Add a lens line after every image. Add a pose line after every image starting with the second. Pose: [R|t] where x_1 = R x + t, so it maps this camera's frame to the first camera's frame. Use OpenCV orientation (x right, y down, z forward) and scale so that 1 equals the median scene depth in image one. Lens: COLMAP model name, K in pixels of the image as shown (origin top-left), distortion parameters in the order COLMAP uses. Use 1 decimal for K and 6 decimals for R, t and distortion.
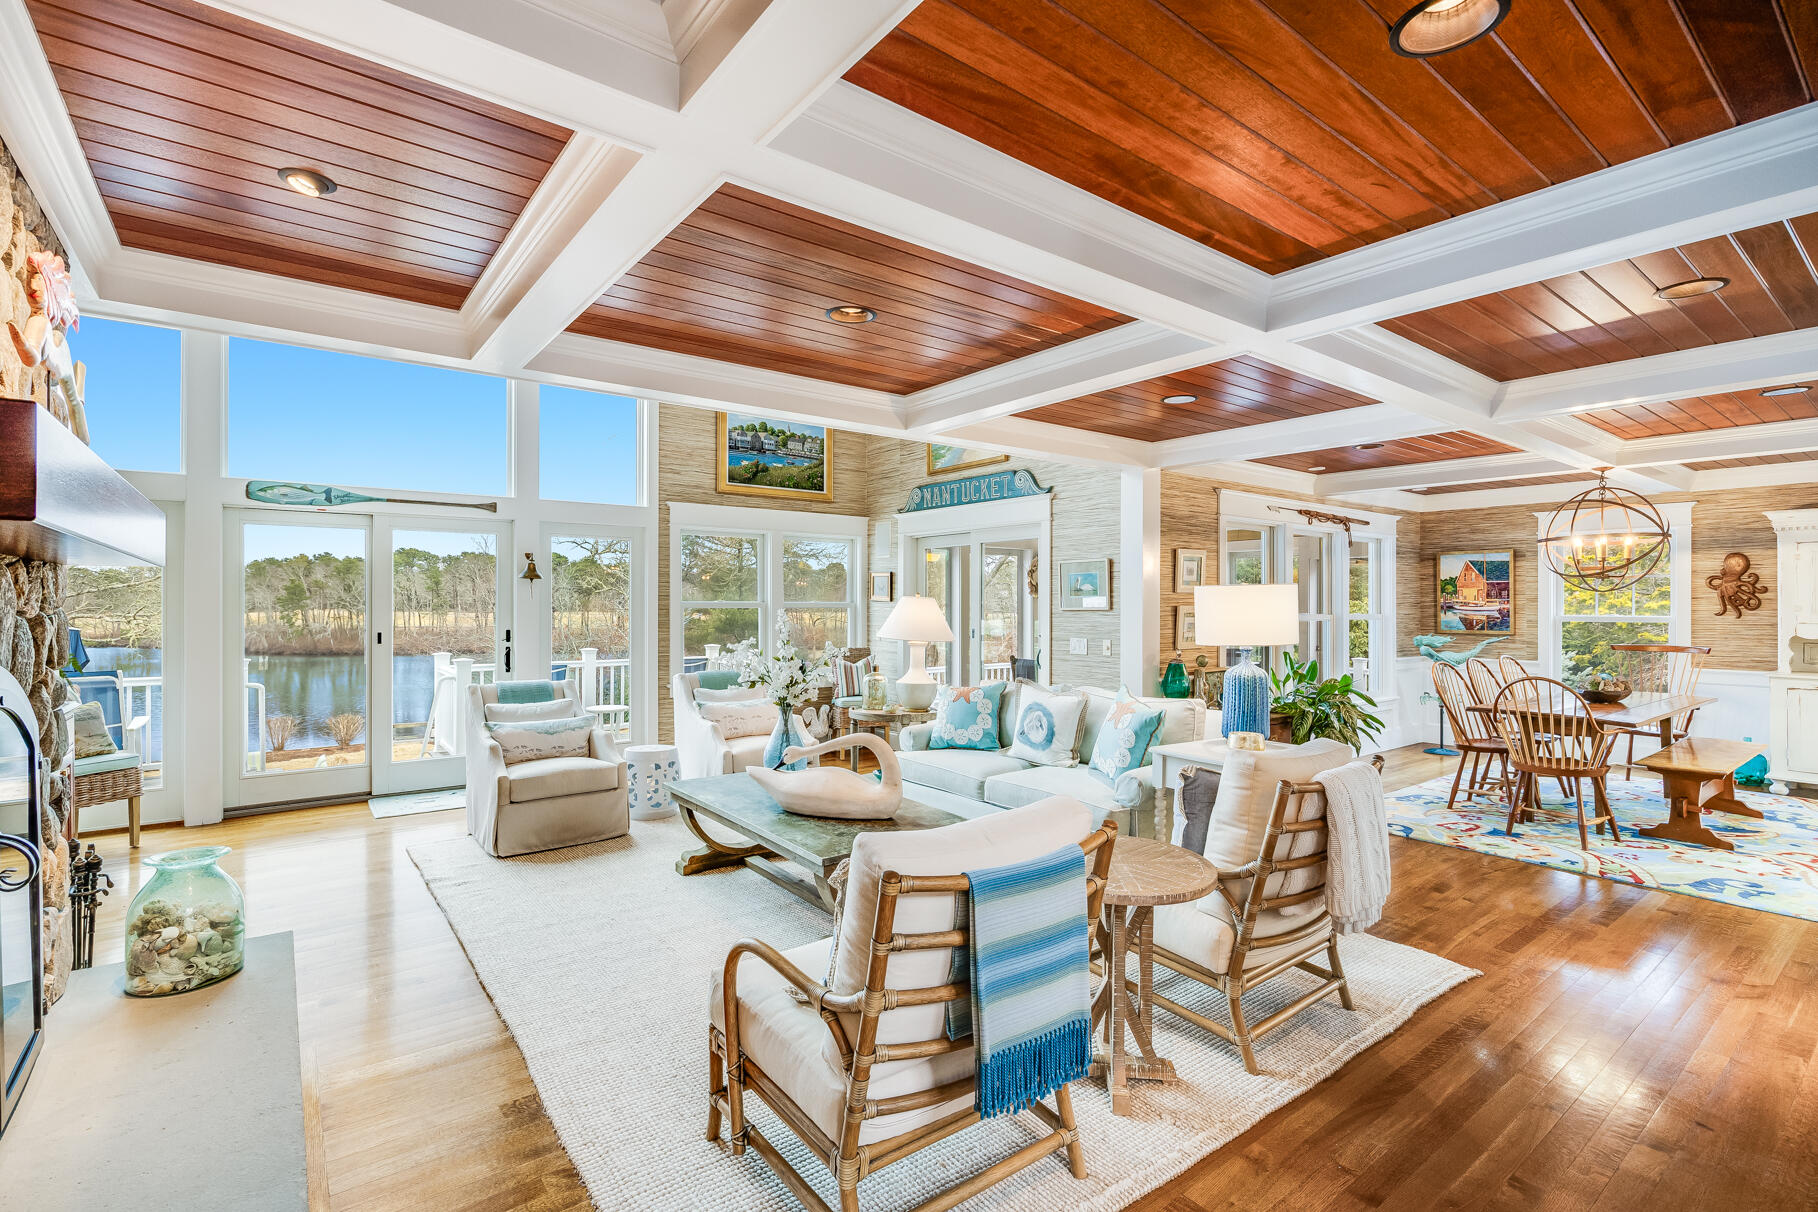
lens RADIAL K [[833.5, 0, 915.1], [0, 833.5, 604.5], [0, 0, 1]] dist [-0.005411, -0.000216]
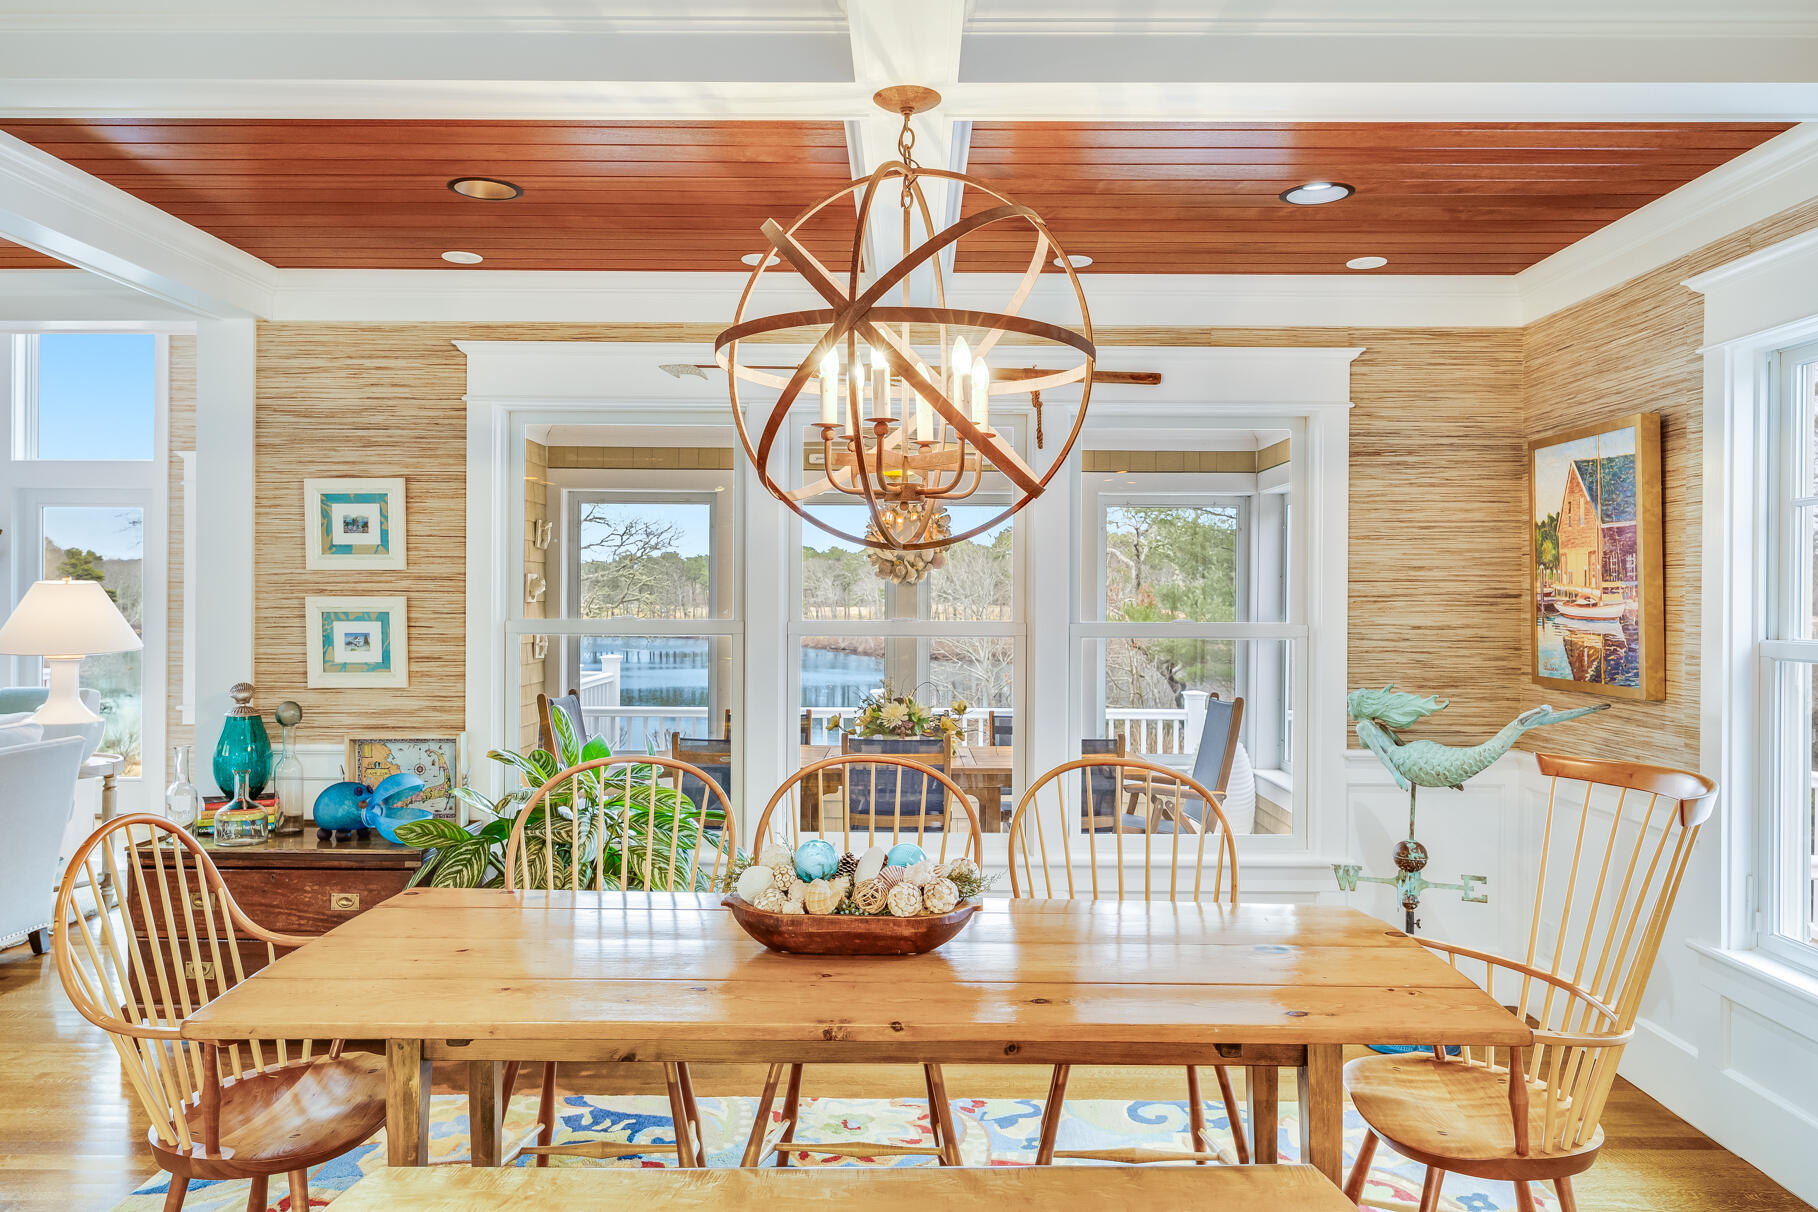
lens RADIAL K [[1258.0, 0, 911.8], [0, 1258.0, 599.8], [0, 0, 1]] dist [-0.024138, -0.001623]
pose [[0.792293, 0.003948, -0.610128, 0.951192], [-0.003960, 0.999991, 0.001328, 0.000762], [0.610128, 0.001364, 0.792302, 0.587404]]
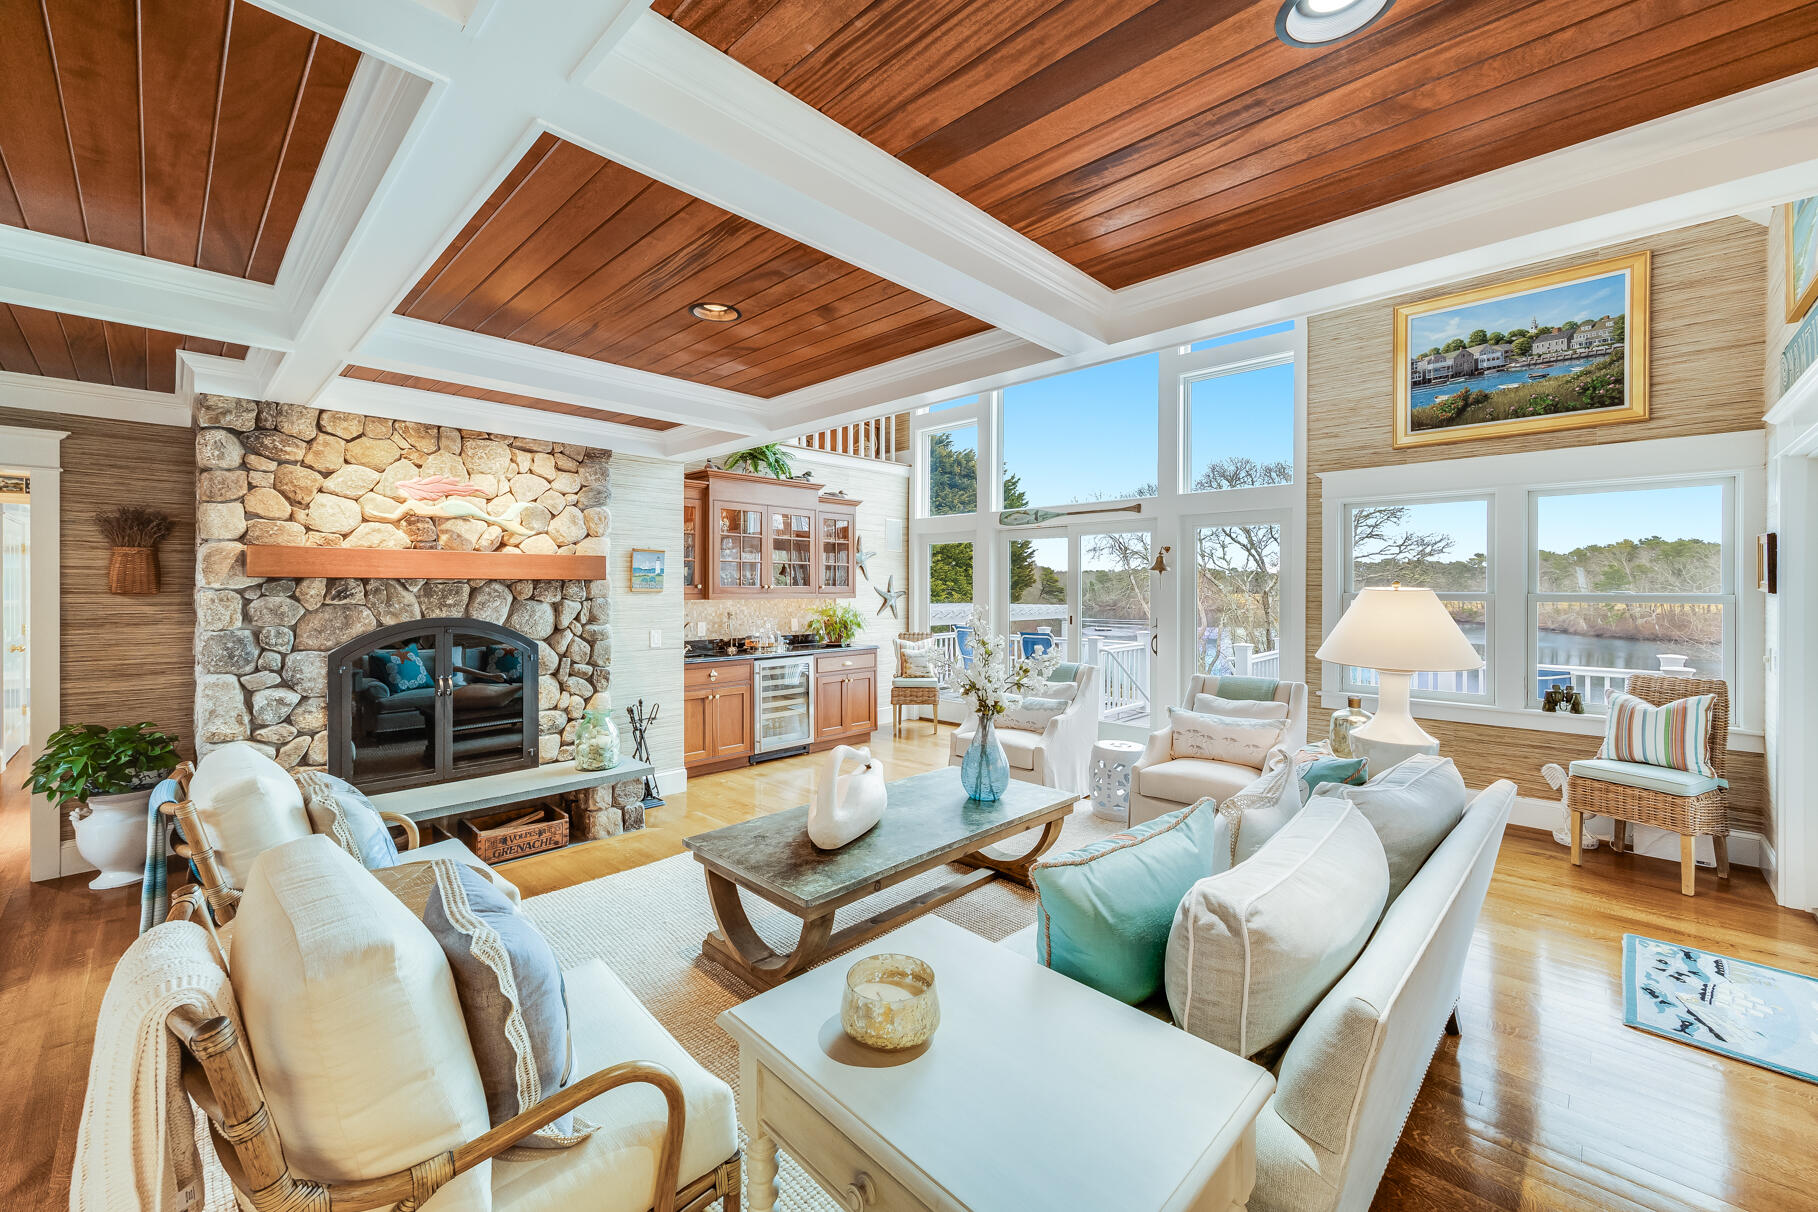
lens RADIAL K [[725.7, 0, 918.4], [0, 725.7, 587.4], [0, 0, 1]] dist [0.000146, 0.000162]
pose [[0.151089, -0.002512, -0.988517, 0.404647], [-0.000026, 0.999997, -0.002545, -0.007126], [0.988520, 0.000410, 0.151089, 0.543576]]
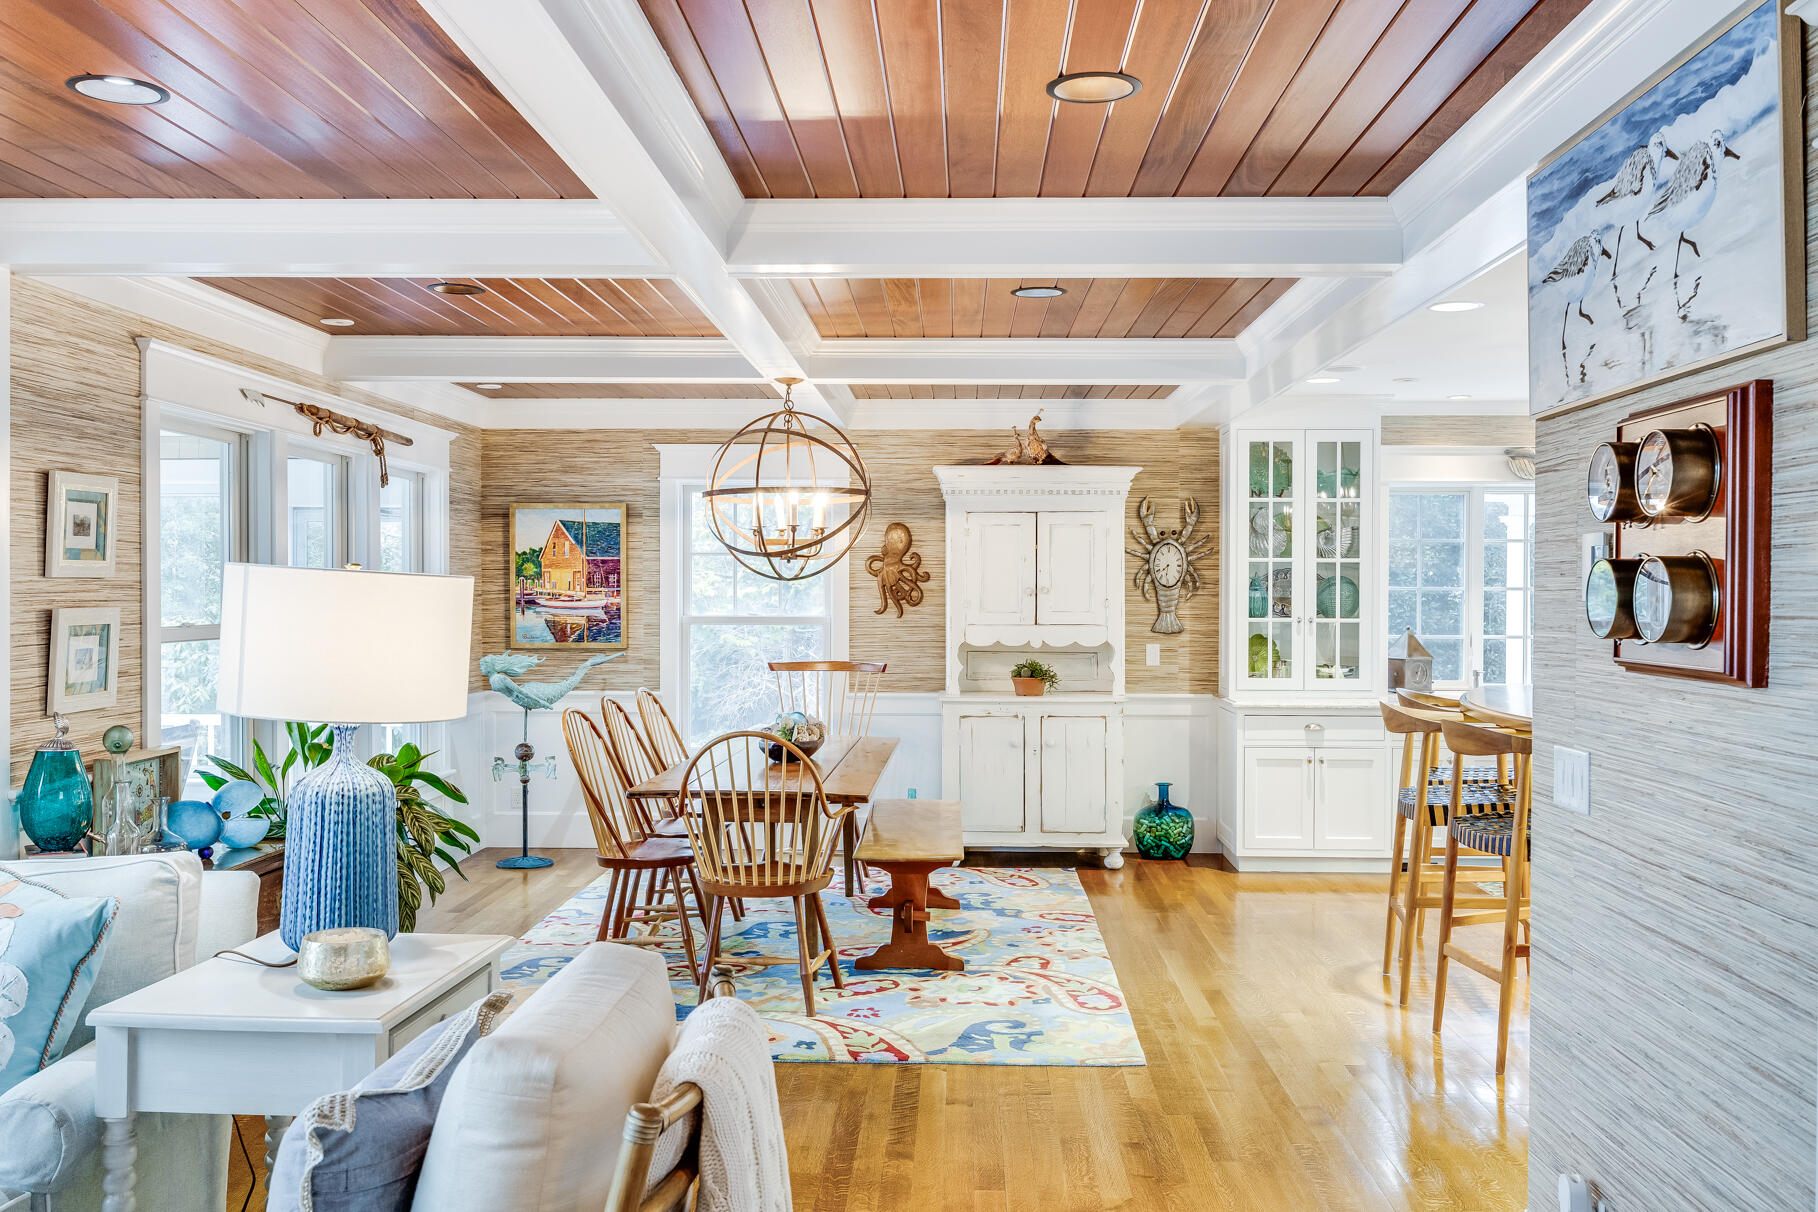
lens RADIAL K [[1562.7, 0, 909.3], [0, 1562.7, 603.3], [0, 0, 1]] dist [-0.004435, -0.004539]
pose [[0.637419, -0.006710, 0.770489, -0.008647], [-0.001854, 0.999946, 0.010242, -0.009070], [-0.770516, -0.007957, 0.637372, 0.166285]]
